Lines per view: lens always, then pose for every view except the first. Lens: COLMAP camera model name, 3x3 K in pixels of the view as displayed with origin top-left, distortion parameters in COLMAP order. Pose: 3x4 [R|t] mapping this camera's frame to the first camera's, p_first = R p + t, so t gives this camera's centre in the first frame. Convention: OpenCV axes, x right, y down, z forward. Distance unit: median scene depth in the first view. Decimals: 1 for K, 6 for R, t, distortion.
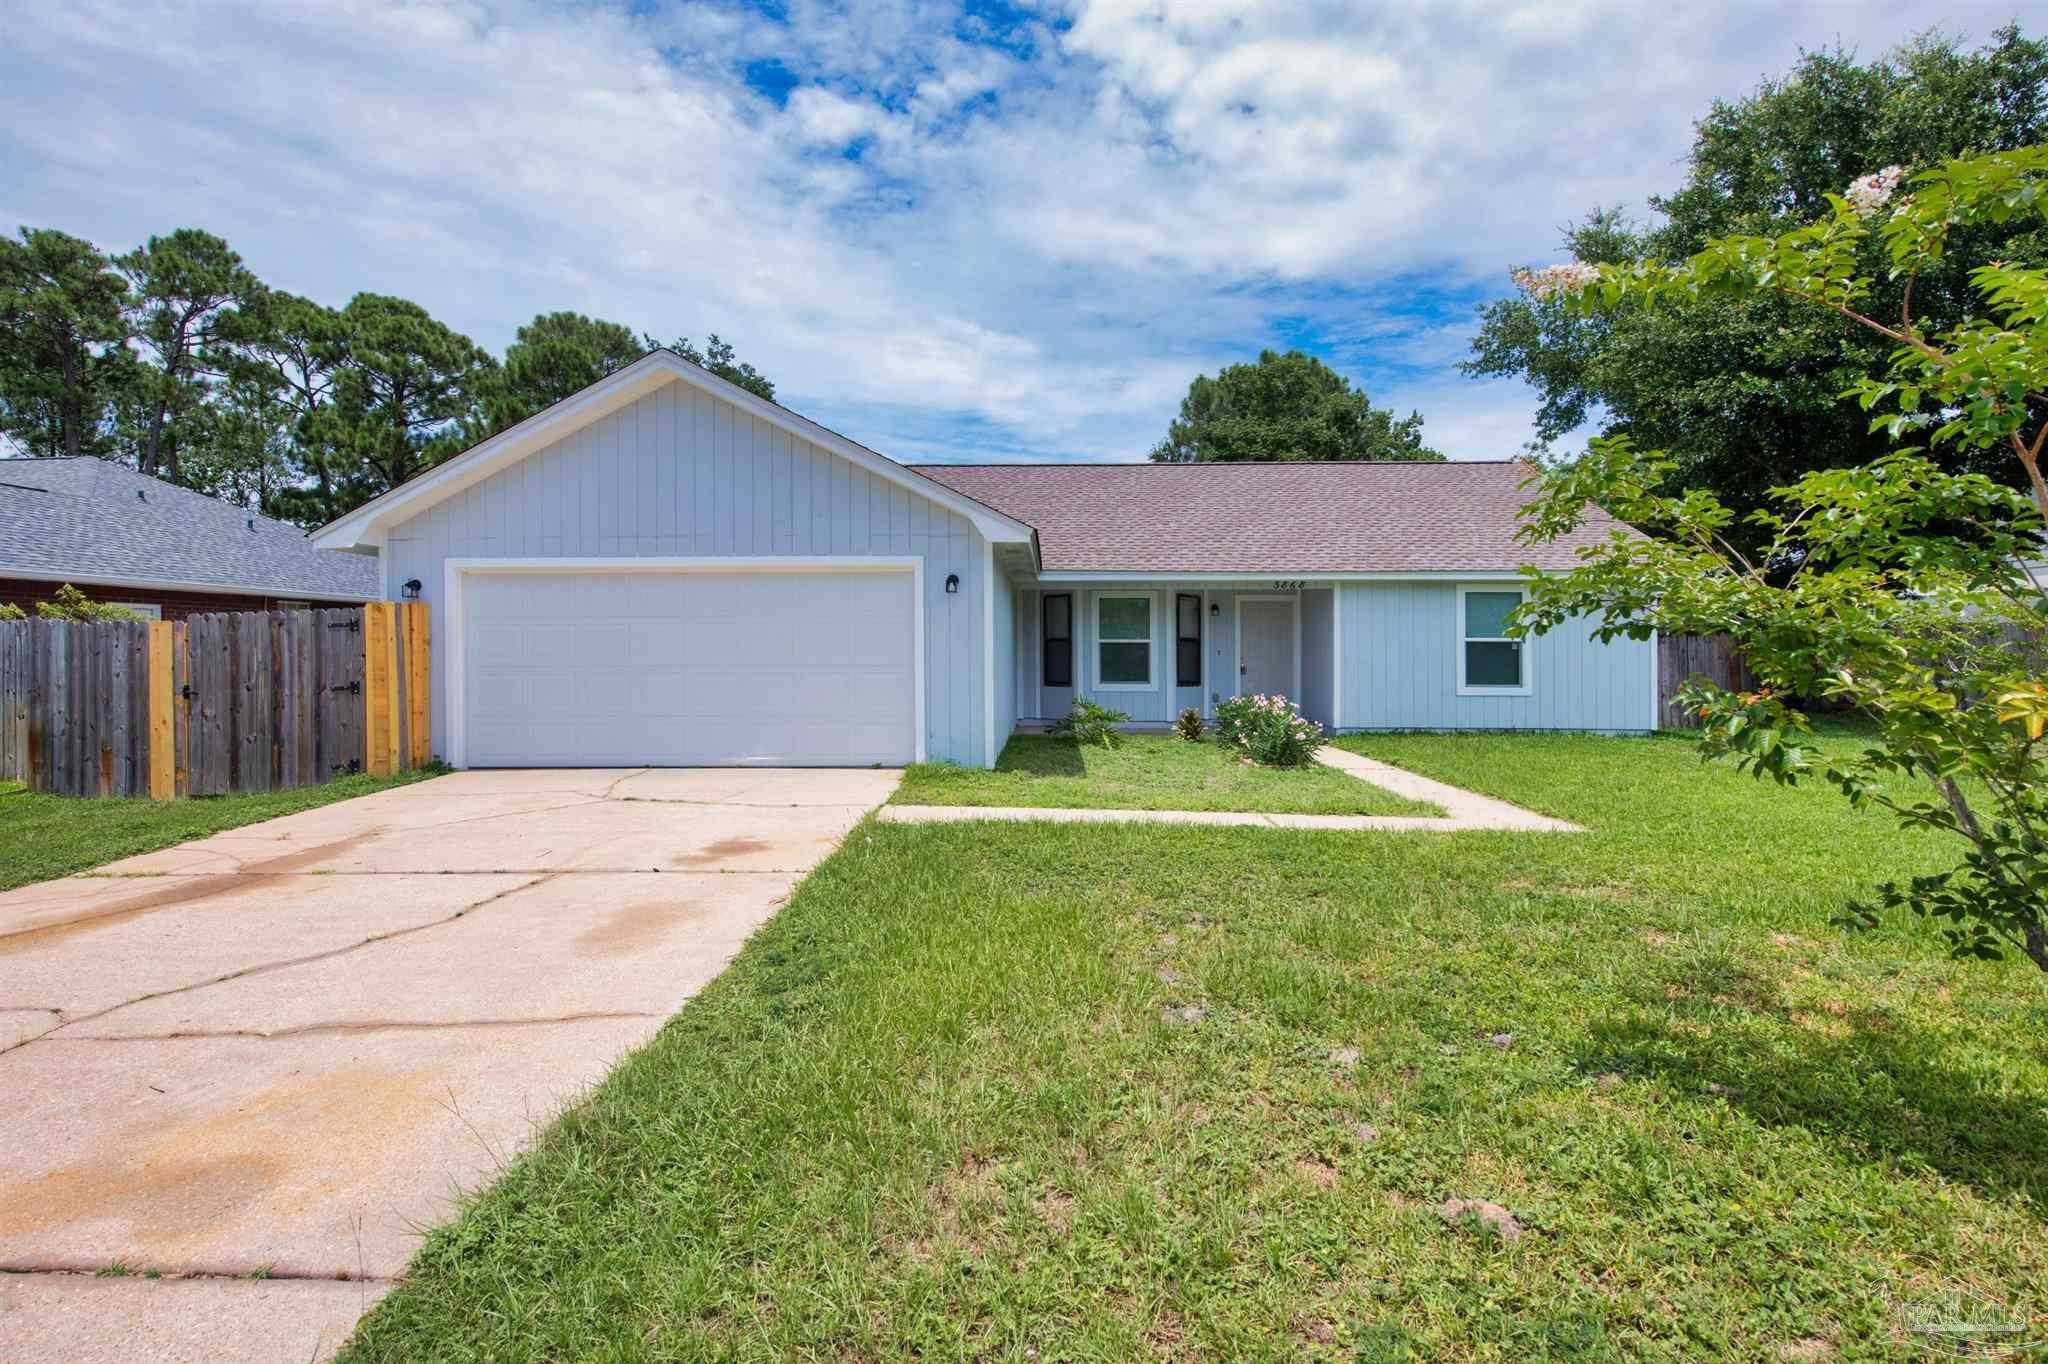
lens RADIAL K [[949.3, 0, 1021.7], [0, 949.3, 683.9], [0, 0, 1]] dist [-0.027716, -0.001938]
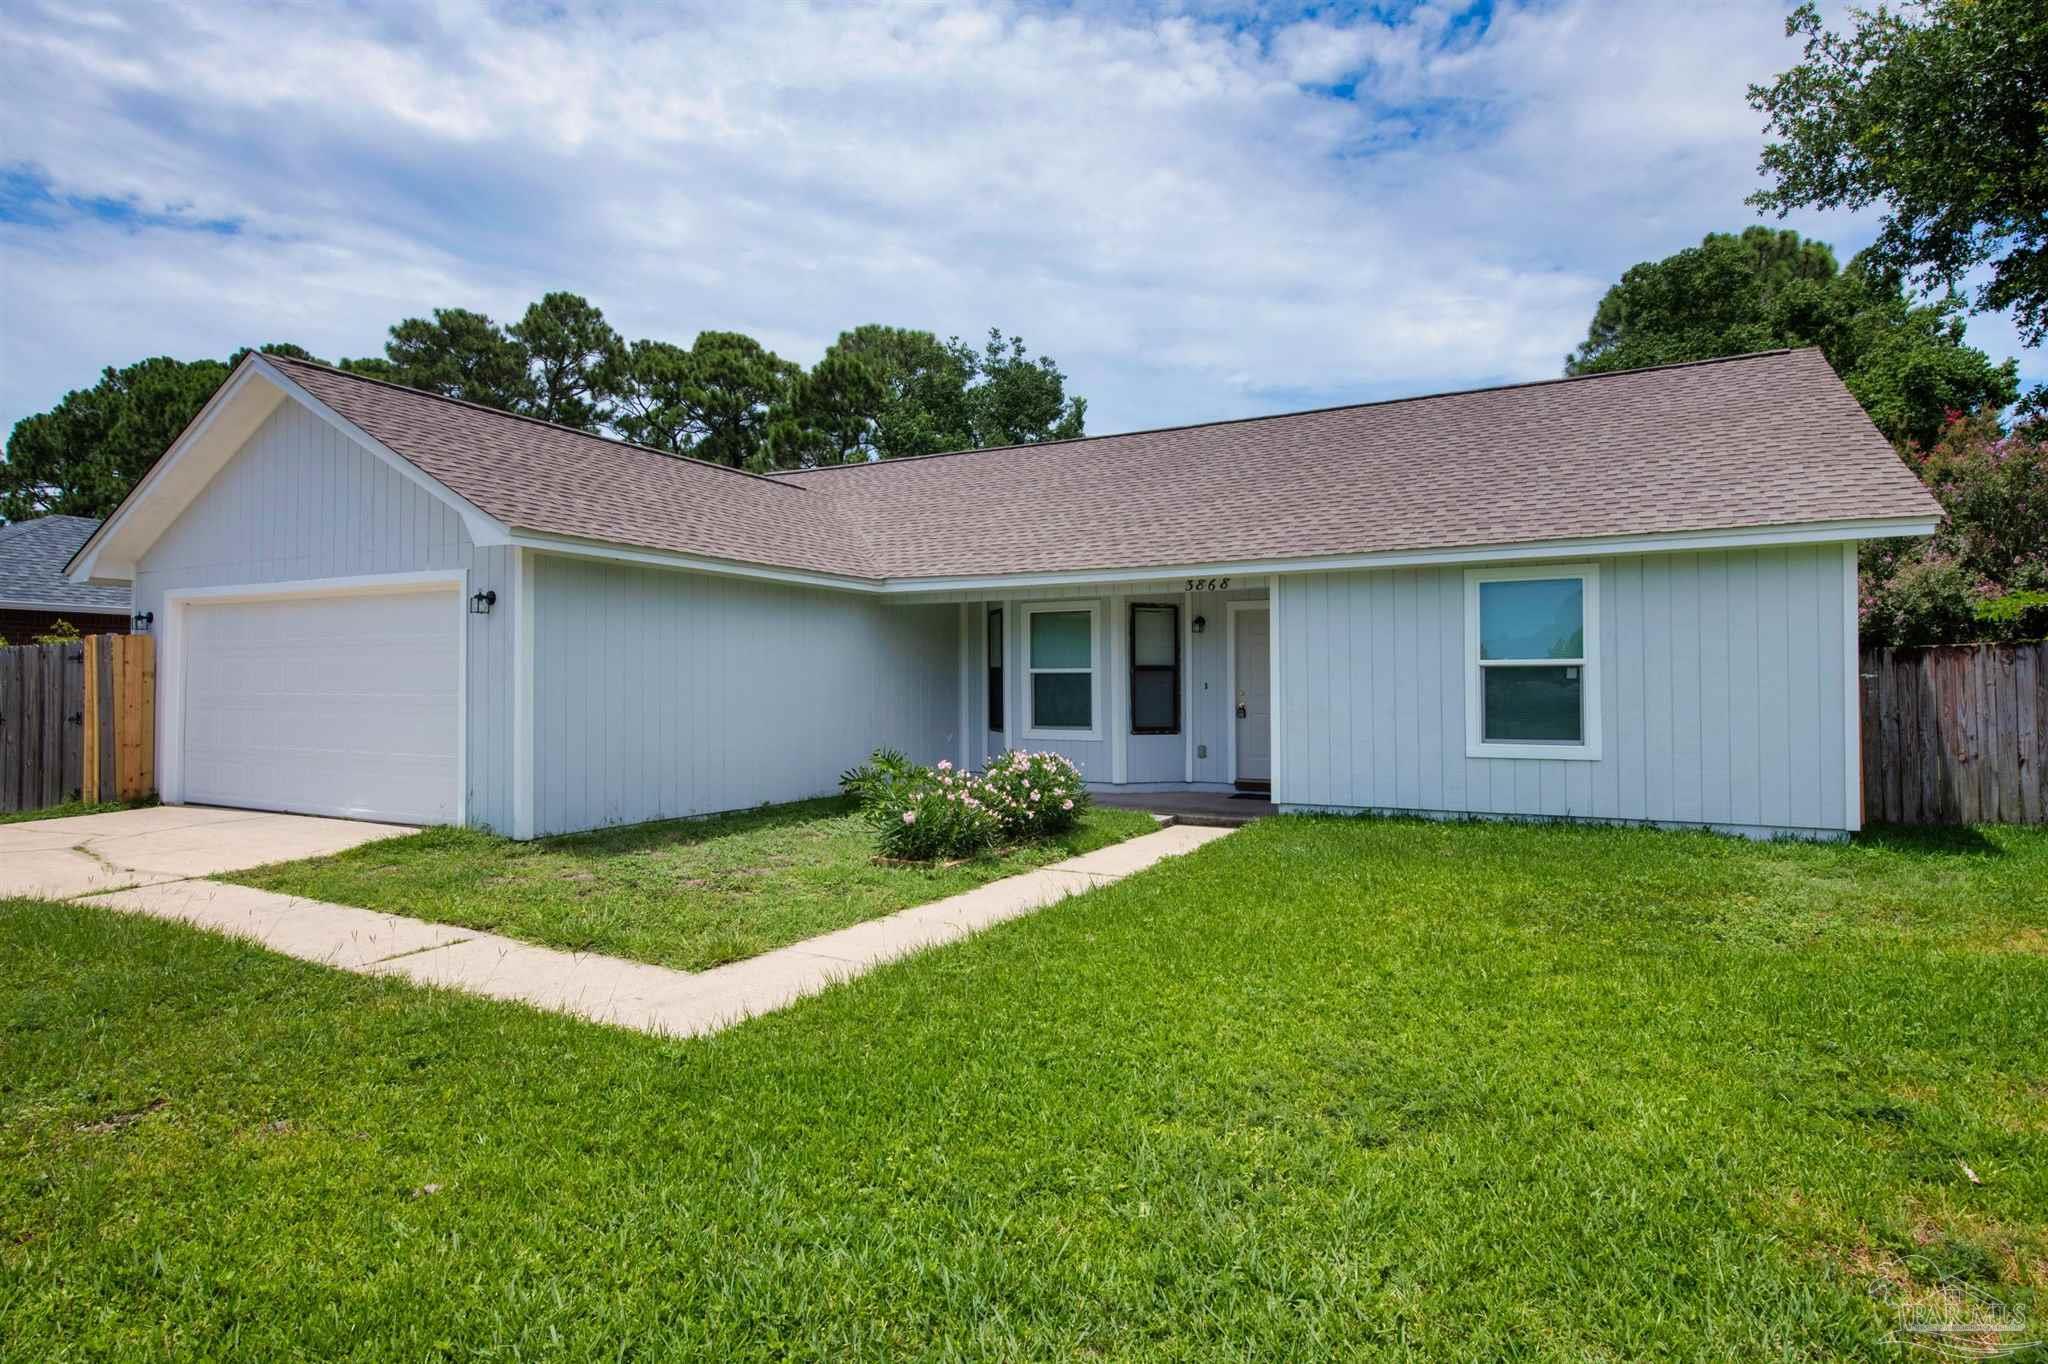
lens RADIAL K [[1146.1, 0, 1026.4], [0, 1146.1, 679.9], [0, 0, 1]] dist [-0.021083, -0.000046]
pose [[0.900356, -0.003685, -0.435138, 0.457329], [-0.015682, 0.999040, -0.040909, -0.002049], [0.434871, 0.043657, 0.899434, 0.200510]]
